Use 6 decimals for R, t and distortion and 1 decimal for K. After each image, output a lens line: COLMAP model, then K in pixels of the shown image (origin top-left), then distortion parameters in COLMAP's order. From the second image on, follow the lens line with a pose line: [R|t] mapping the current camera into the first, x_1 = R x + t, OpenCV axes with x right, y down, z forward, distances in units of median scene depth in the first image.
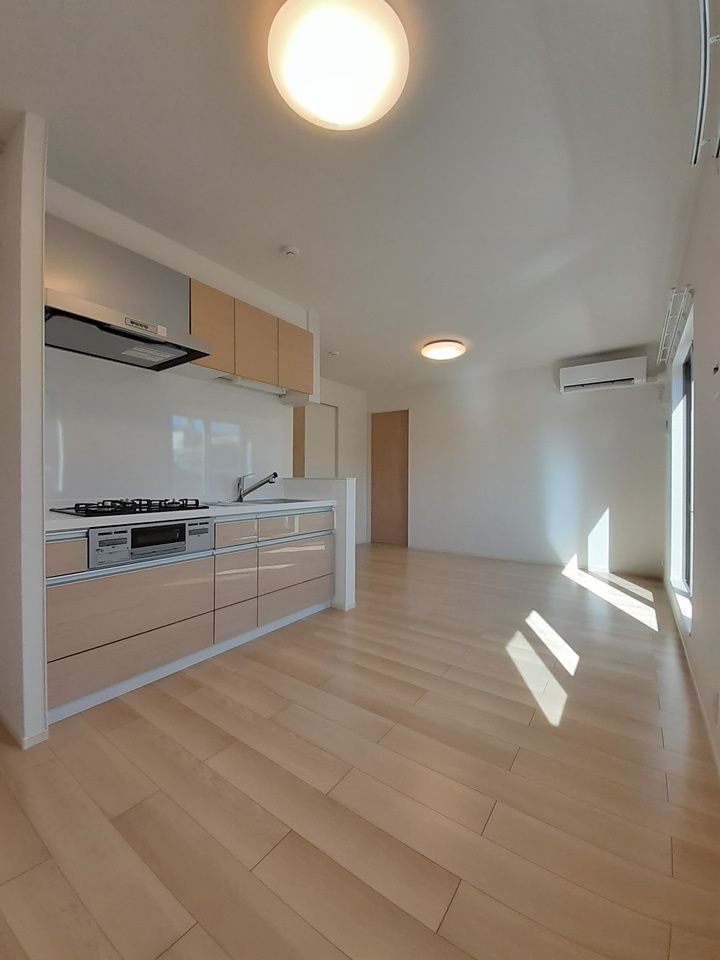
lens RADIAL K [[372.3, 0, 360.0], [0, 372.3, 480.0], [0, 0, 1]] dist [0.017933, -0.020297]
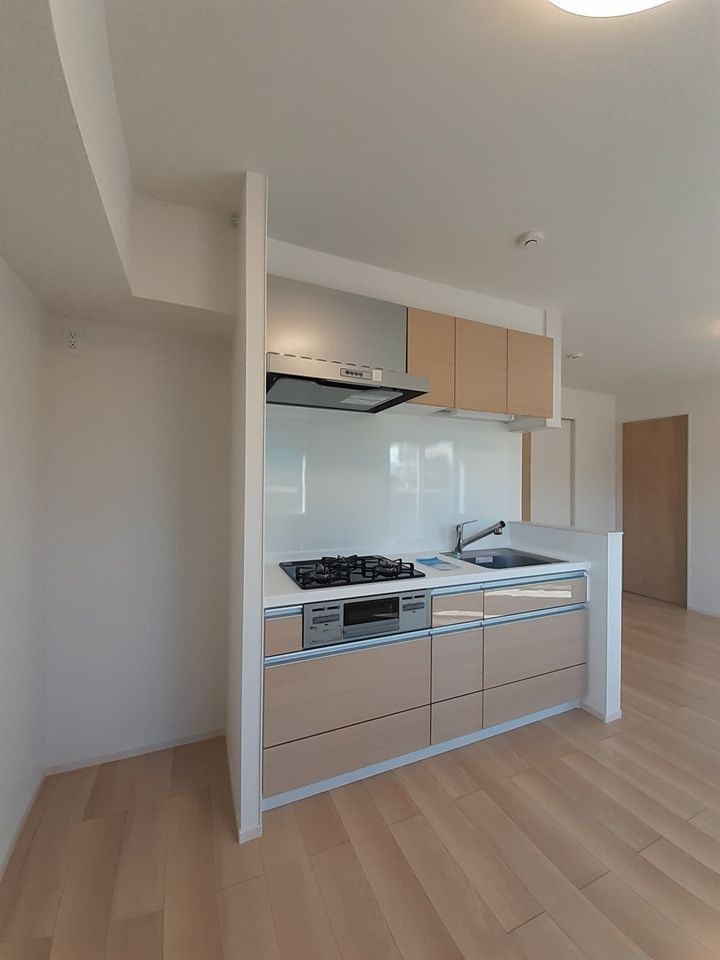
lens RADIAL K [[372.3, 0, 360.0], [0, 372.3, 480.0], [0, 0, 1]] dist [0.017933, -0.020297]
pose [[0.854913, -0.000011, -0.518771, -0.097040], [-0.012022, 0.999731, -0.019833, -0.118446], [0.518632, 0.023192, 0.854683, 0.208024]]
